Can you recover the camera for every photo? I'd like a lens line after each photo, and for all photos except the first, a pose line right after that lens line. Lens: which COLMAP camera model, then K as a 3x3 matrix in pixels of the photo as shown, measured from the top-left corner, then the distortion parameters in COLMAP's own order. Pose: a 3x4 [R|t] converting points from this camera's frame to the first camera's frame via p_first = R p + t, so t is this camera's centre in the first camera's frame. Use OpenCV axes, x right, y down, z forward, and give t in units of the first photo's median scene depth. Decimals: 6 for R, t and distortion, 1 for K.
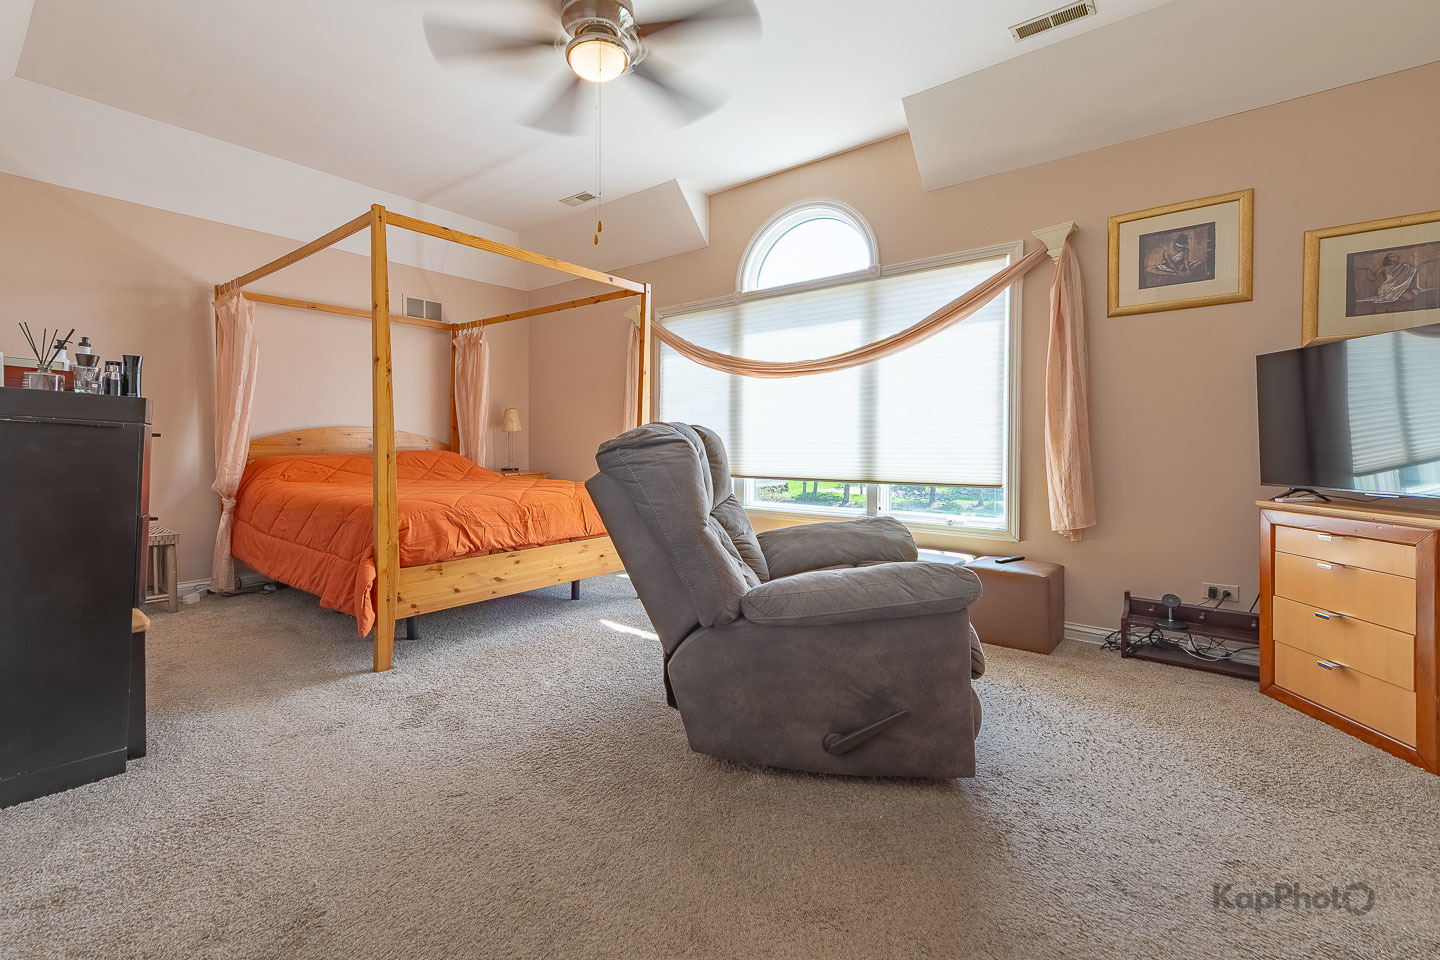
lens RADIAL K [[548.7, 0, 716.8], [0, 548.7, 452.8], [0, 0, 1]] dist [0.000547, -0.006107]
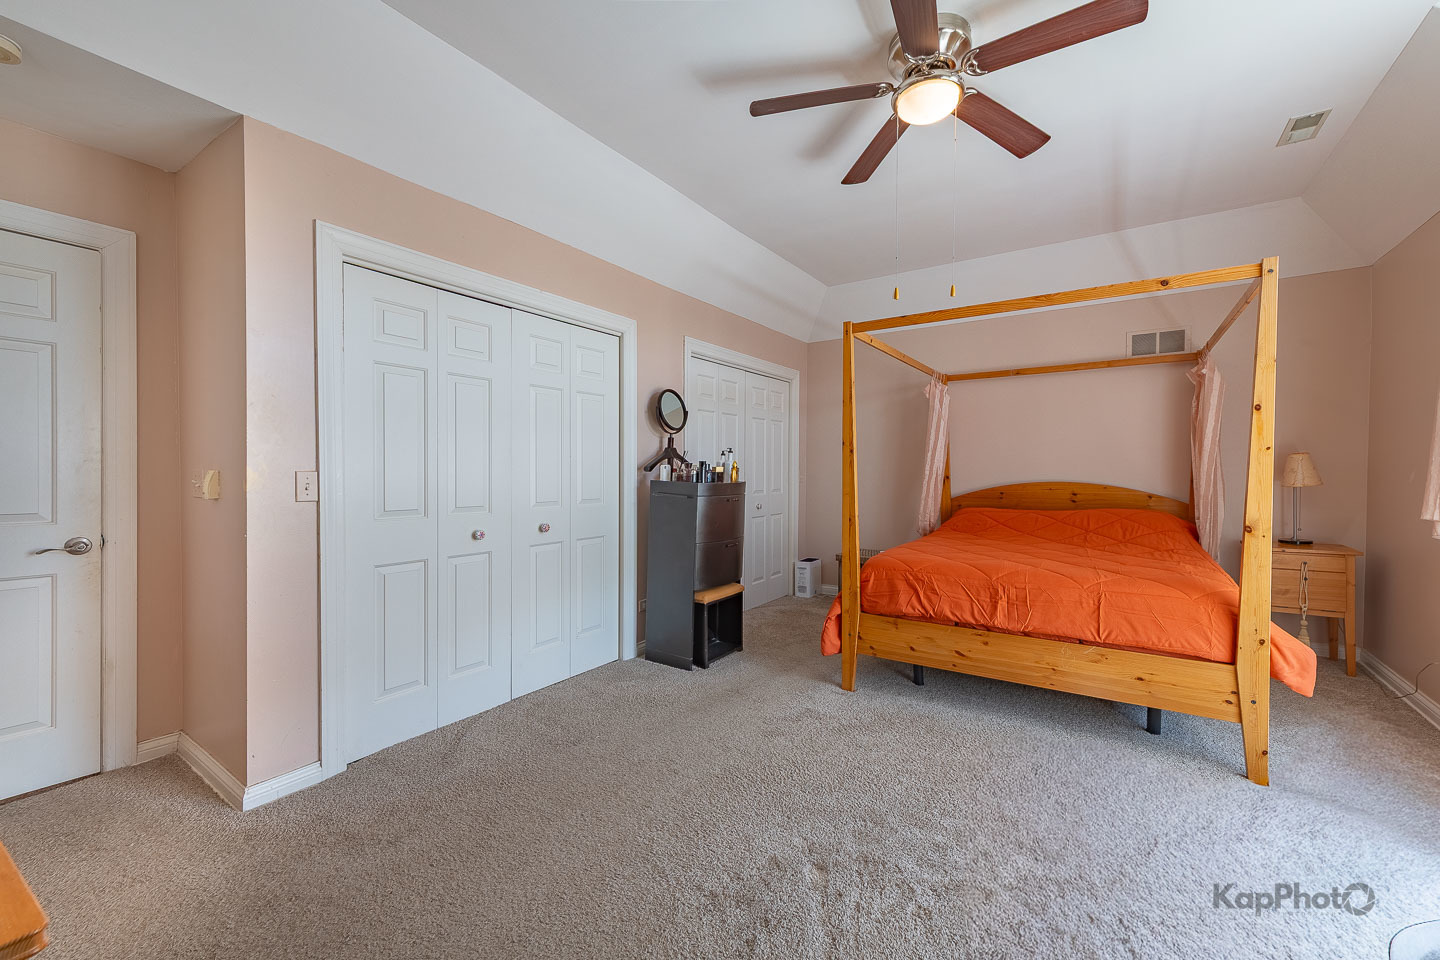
lens RADIAL K [[565.1, 0, 717.5], [0, 565.1, 481.6], [0, 0, 1]] dist [0.022452, -0.007025]
pose [[0.152664, 0.011091, -0.988216, 0.532404], [-0.029553, 0.999541, 0.006652, -0.068253], [0.987836, 0.028189, 0.152922, 0.420077]]
